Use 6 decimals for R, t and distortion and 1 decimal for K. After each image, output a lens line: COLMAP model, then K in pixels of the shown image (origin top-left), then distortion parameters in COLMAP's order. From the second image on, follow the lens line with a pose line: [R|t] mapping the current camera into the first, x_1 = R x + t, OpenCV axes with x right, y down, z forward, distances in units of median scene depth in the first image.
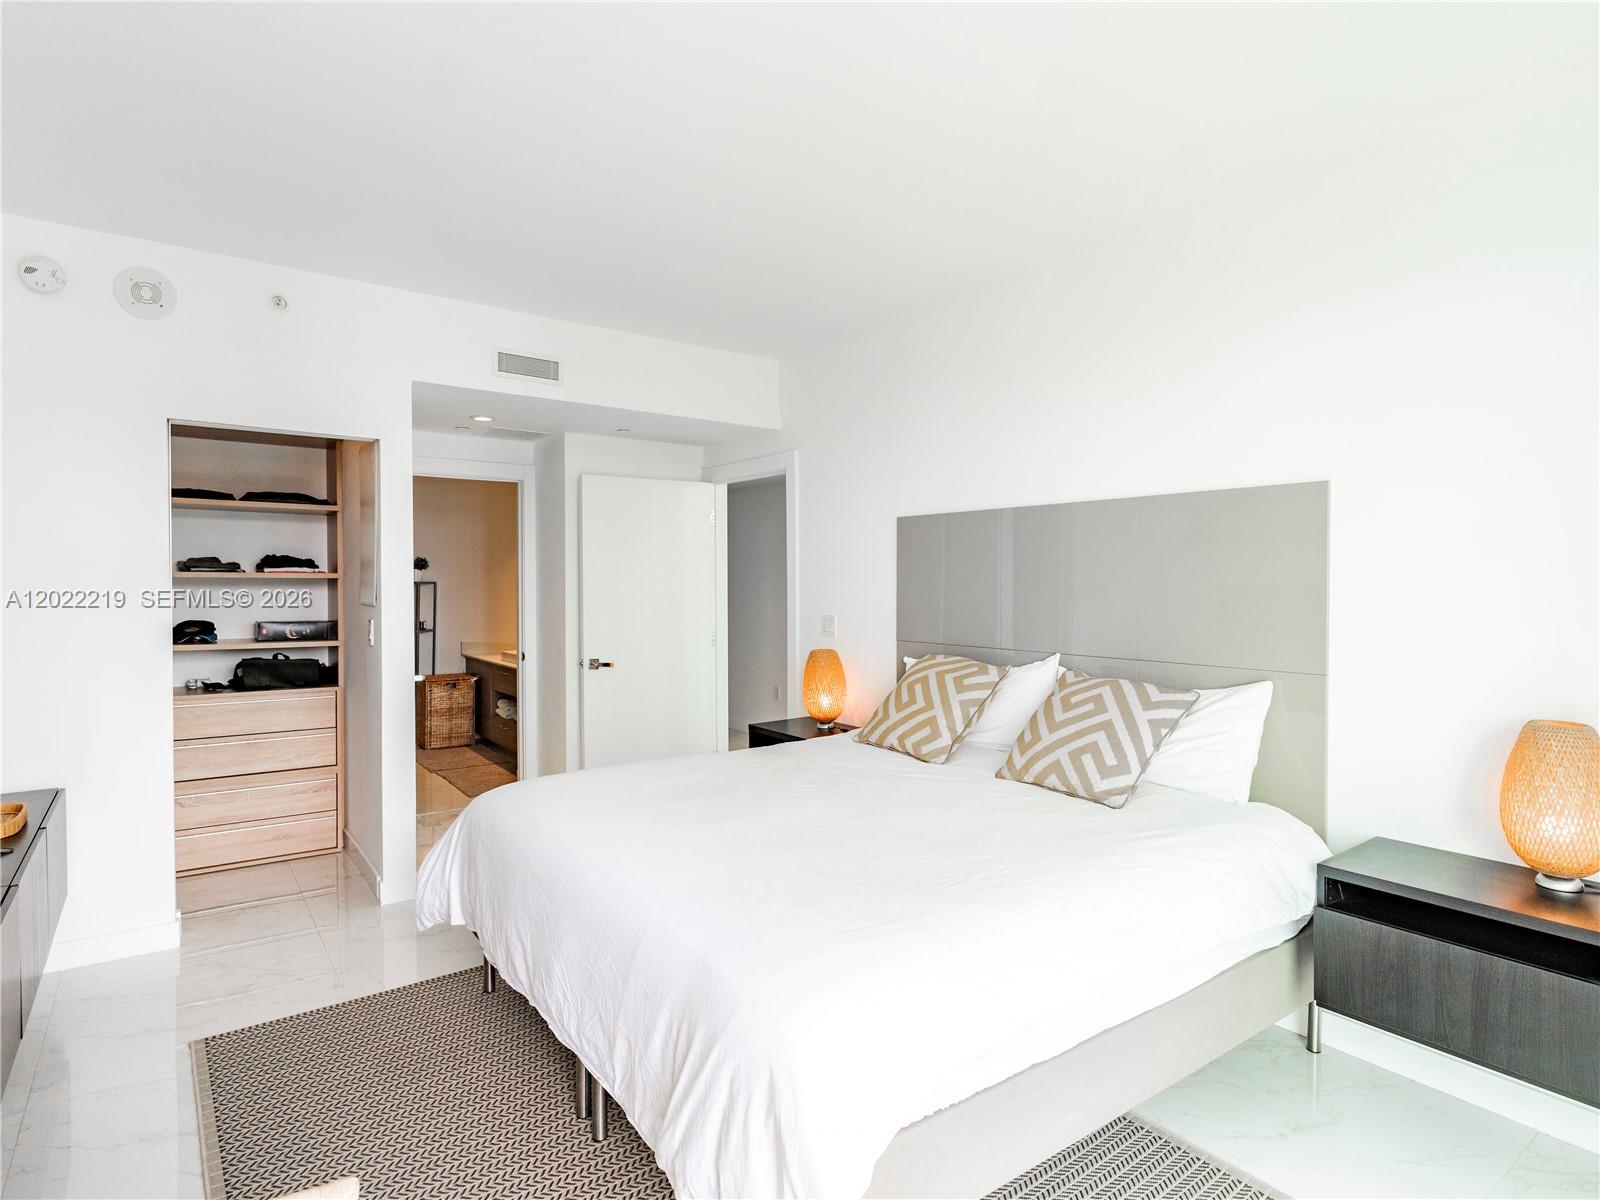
lens RADIAL K [[843.8, 0, 798.6], [0, 843.8, 595.8], [0, 0, 1]] dist [-0.008596, 0.002129]
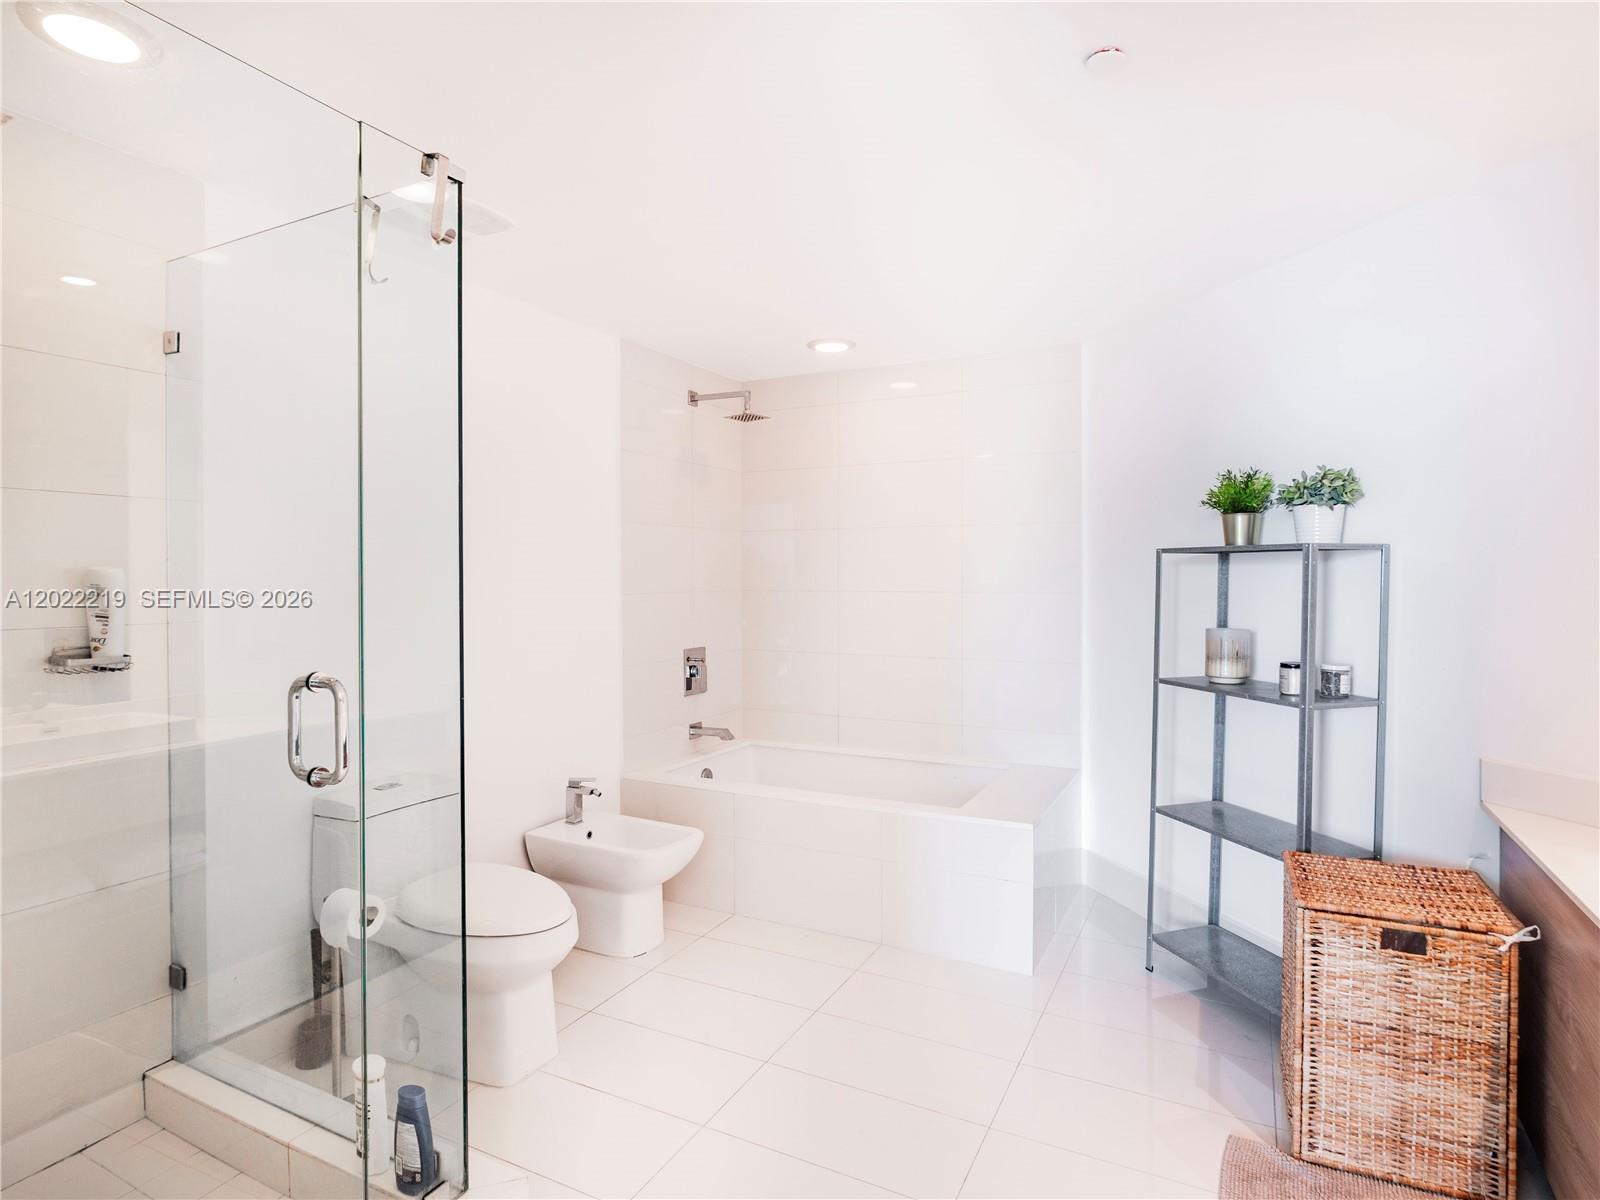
lens RADIAL K [[843.8, 0, 843.2], [0, 843.8, 593.2], [0, 0, 1]] dist [-0.008596, 0.002129]
pose [[0.433426, 0.002829, -0.901185, -0.252729], [-0.011190, 0.999935, -0.002243, 0.004376], [0.901120, 0.011056, 0.433429, 0.721555]]
